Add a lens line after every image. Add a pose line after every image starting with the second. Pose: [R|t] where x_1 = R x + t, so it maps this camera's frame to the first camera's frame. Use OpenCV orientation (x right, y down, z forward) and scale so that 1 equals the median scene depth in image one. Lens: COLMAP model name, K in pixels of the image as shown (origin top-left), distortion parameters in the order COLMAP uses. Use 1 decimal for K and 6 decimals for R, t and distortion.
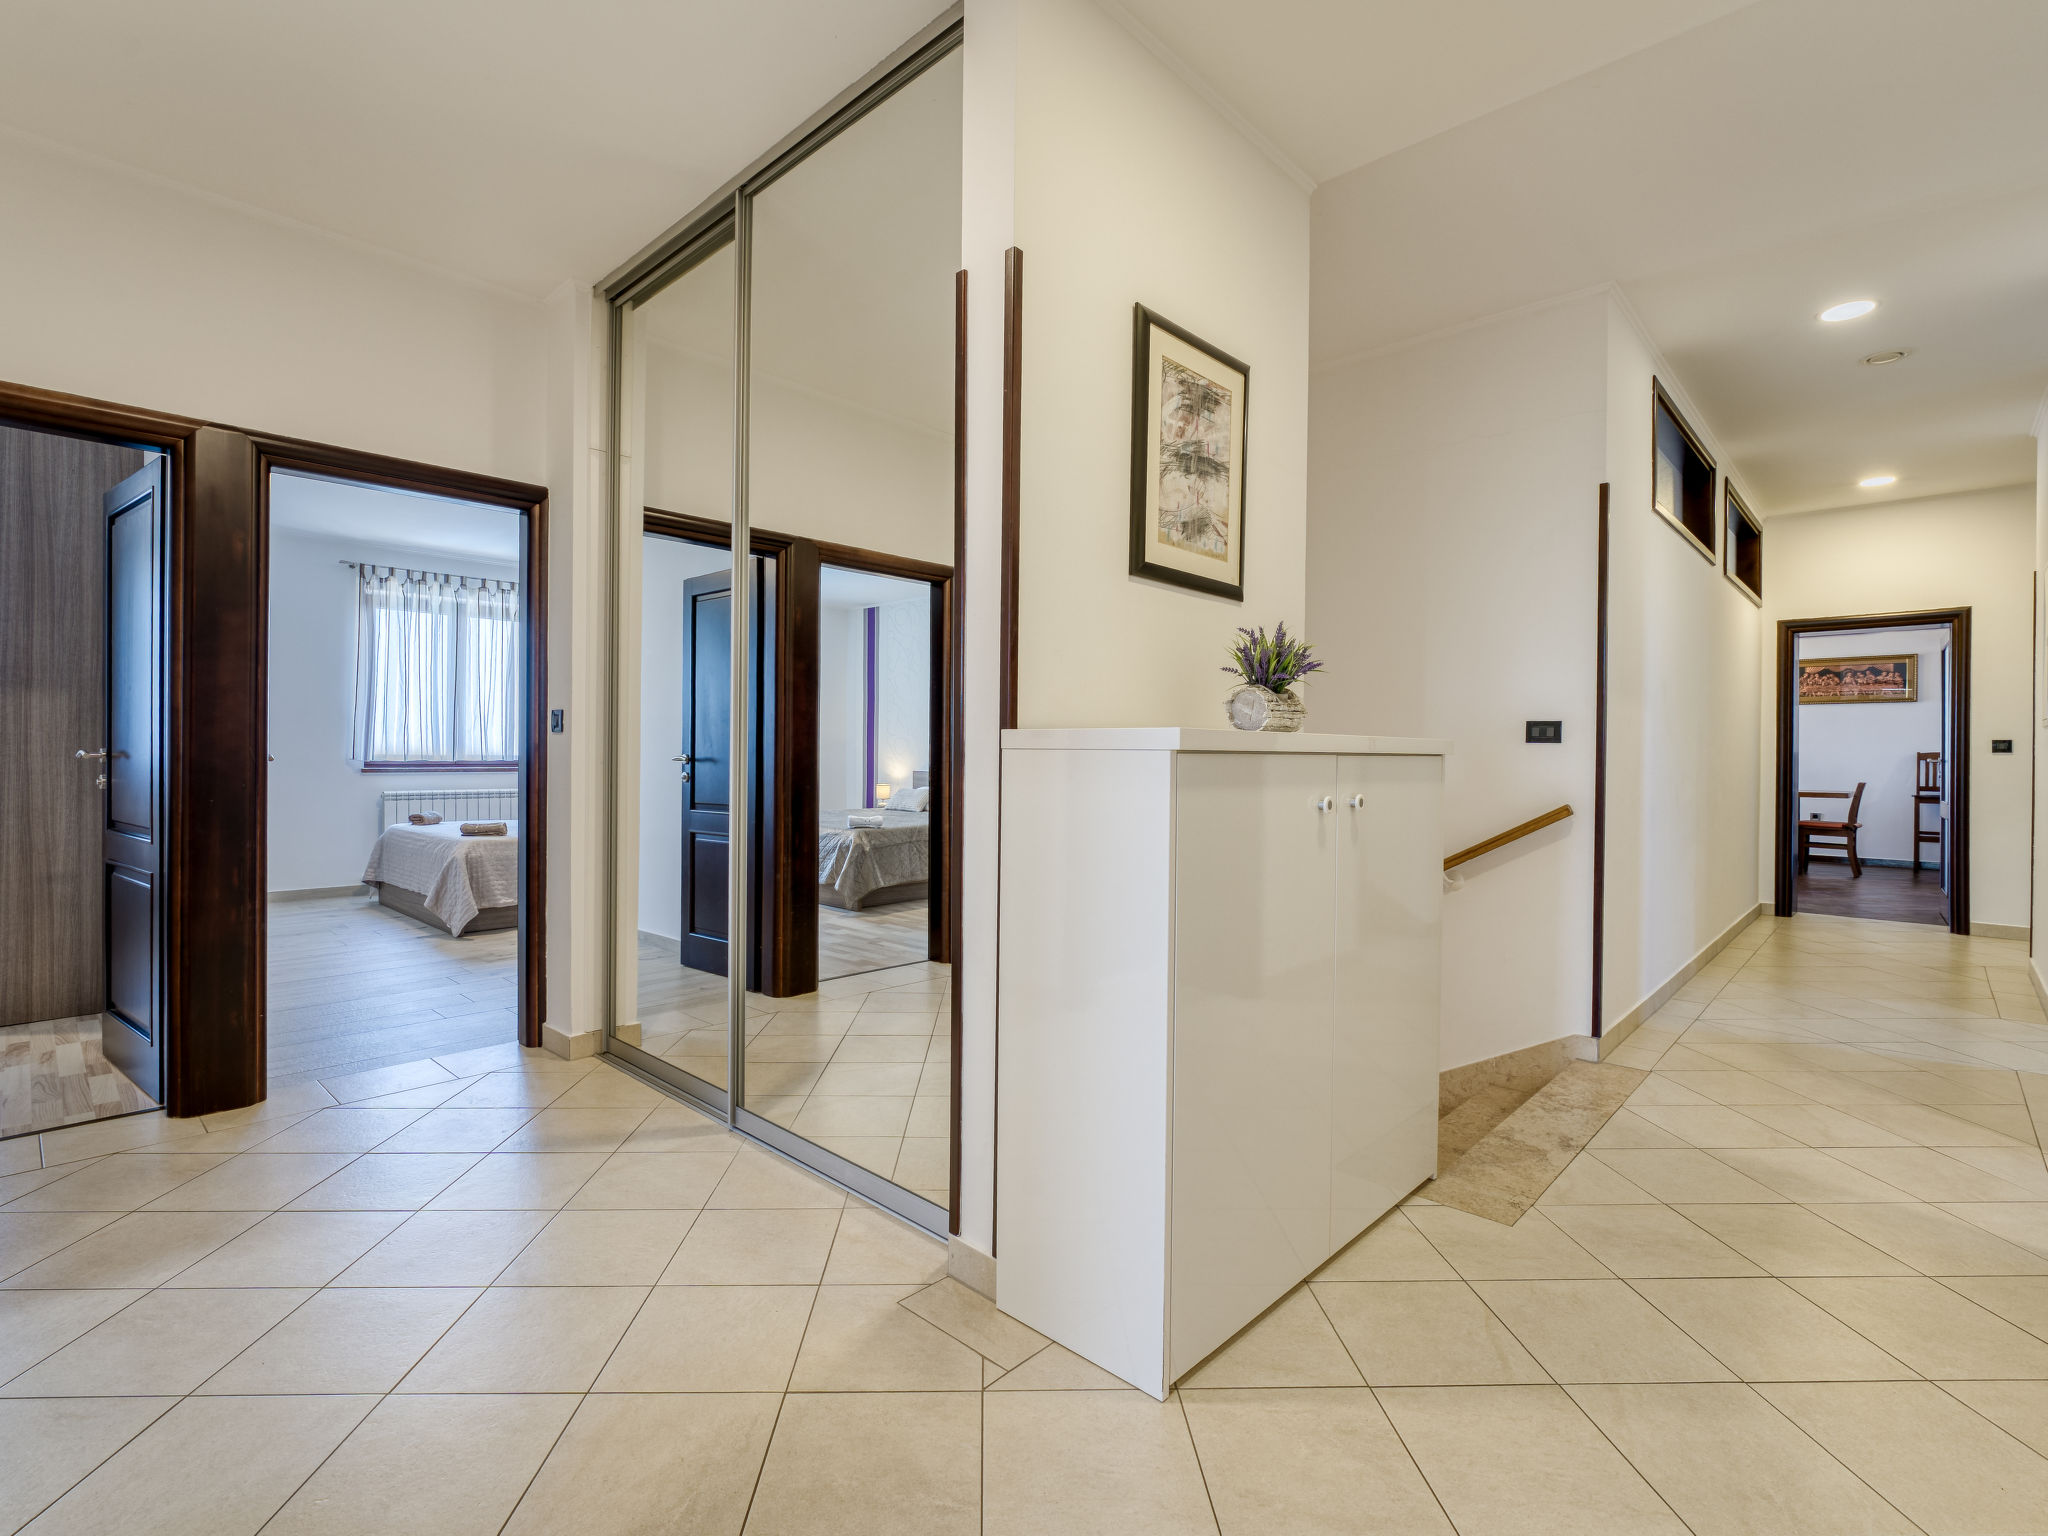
lens RADIAL K [[963.0, 0, 1024.9], [0, 963.0, 756.1], [0, 0, 1]] dist [-0.001391, 0.000461]
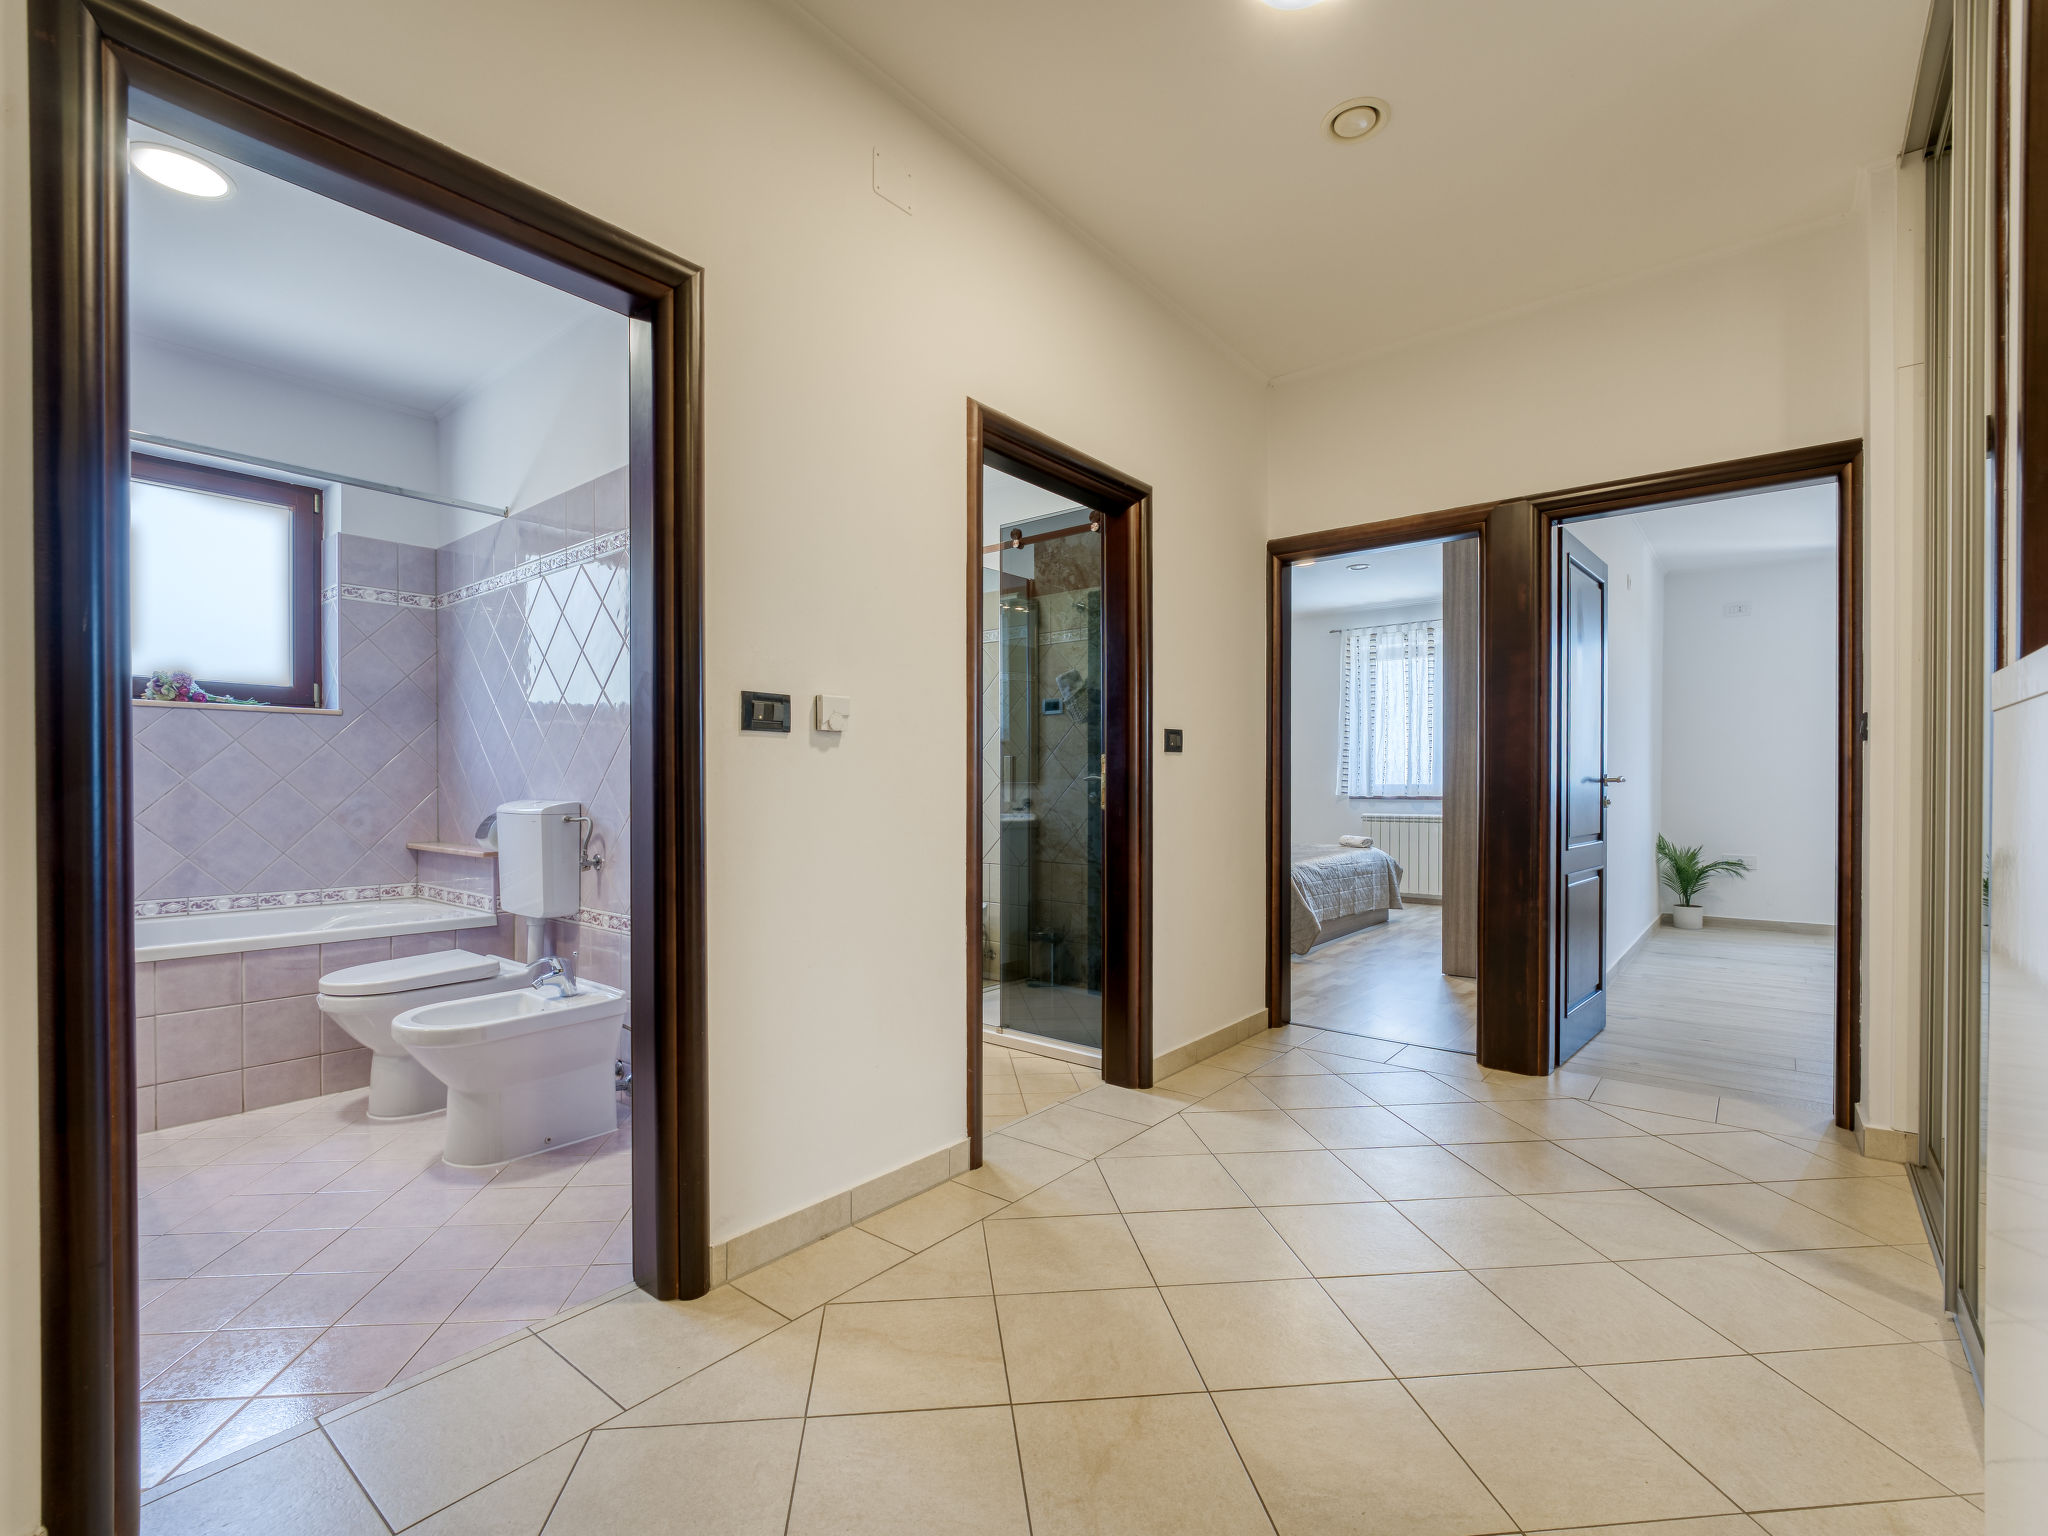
lens RADIAL K [[963.0, 0, 1014.1], [0, 963.0, 785.9], [0, 0, 1]] dist [-0.001391, 0.000461]
pose [[0.076084, 0.001292, -0.997101, 0.314376], [0.006231, 0.999979, 0.001772, 0.006548], [0.997082, -0.006348, 0.076075, 0.290102]]
